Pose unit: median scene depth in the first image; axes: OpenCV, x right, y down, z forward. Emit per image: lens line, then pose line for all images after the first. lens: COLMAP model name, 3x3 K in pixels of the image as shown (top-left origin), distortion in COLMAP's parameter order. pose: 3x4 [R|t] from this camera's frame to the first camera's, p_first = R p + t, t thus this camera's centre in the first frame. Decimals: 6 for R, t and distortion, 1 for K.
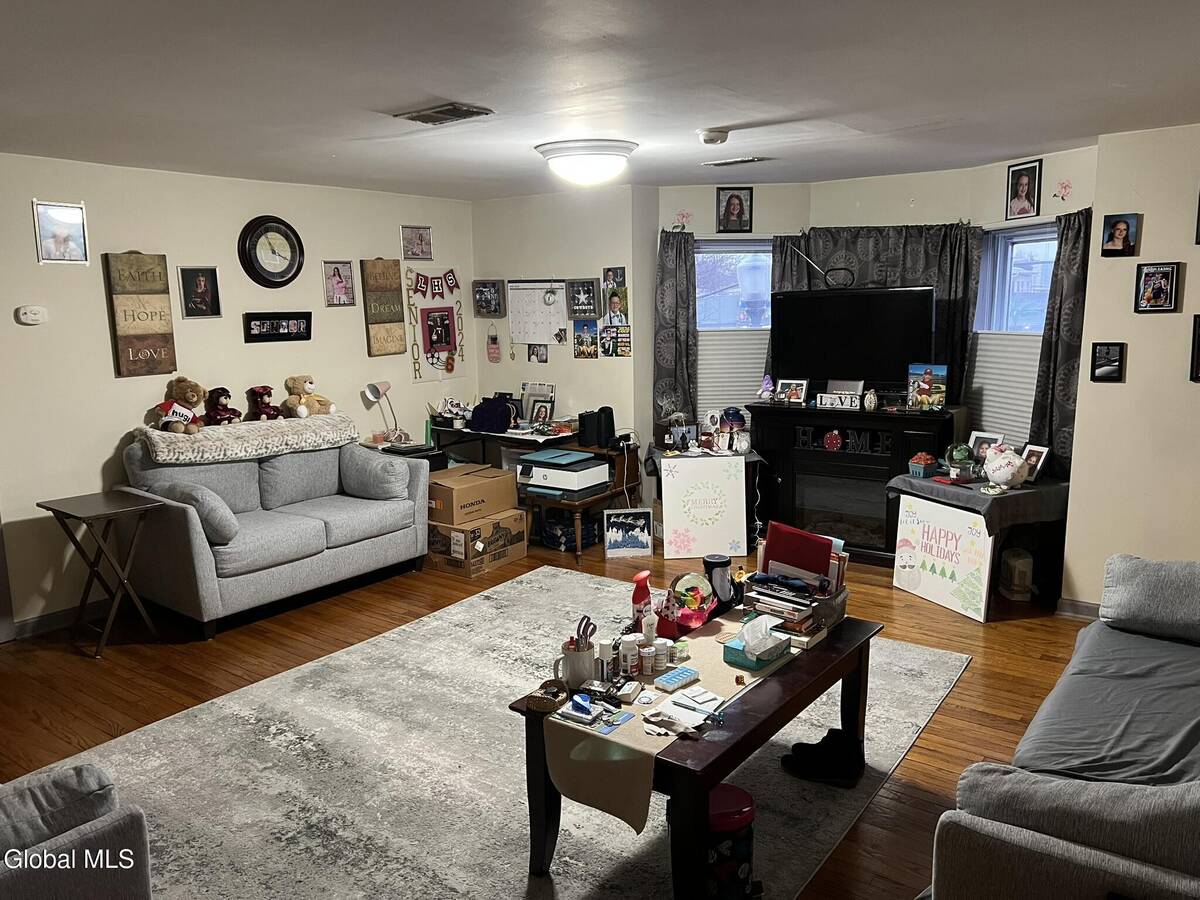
lens RADIAL K [[895.8, 0, 586.7], [0, 895.8, 452.0], [0, 0, 1]] dist [0.092367, -0.134285]
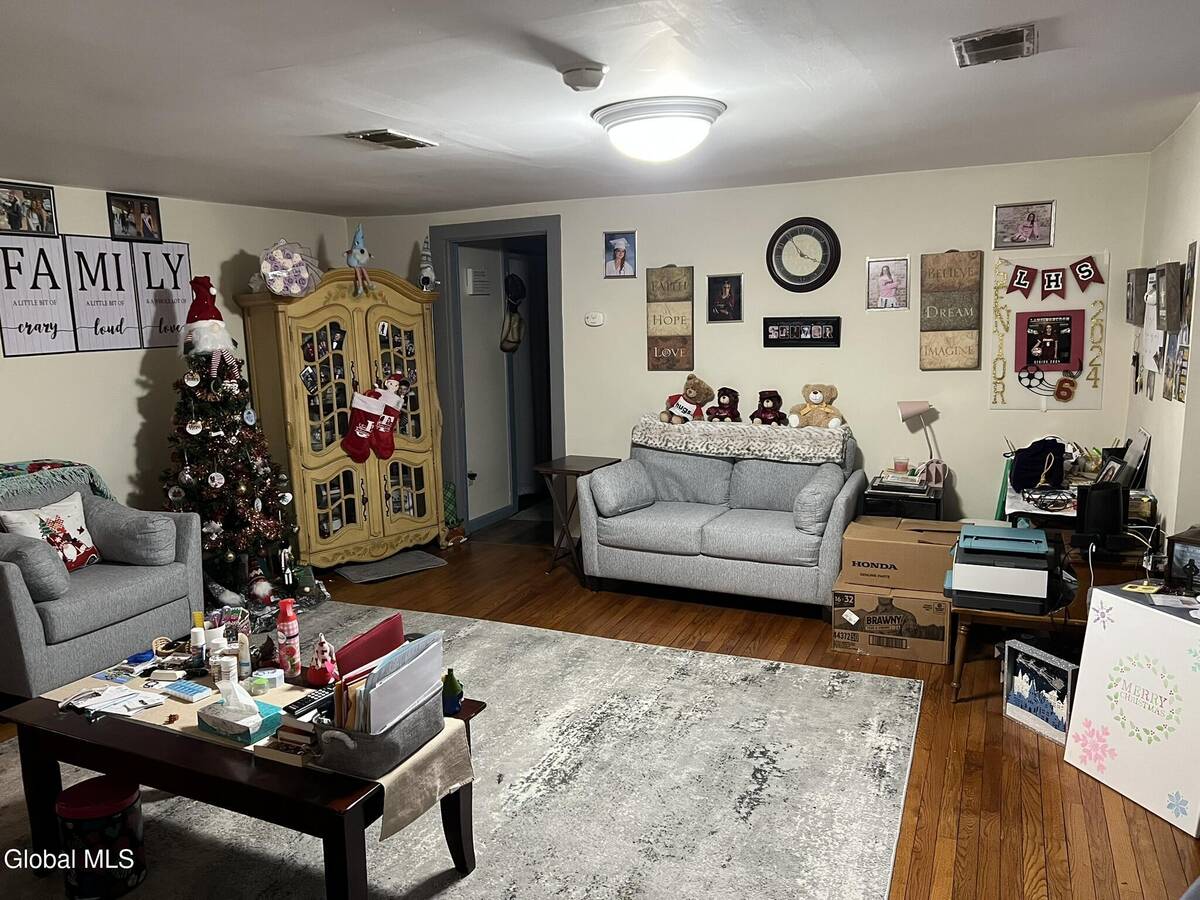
lens RADIAL K [[895.8, 0, 586.7], [0, 895.8, 452.0], [0, 0, 1]] dist [0.092367, -0.134285]
pose [[0.211968, 0.166126, -0.963053, 0.581491], [-0.148730, 0.979451, 0.136219, -0.112852], [0.965893, 0.114361, 0.232320, 0.582825]]
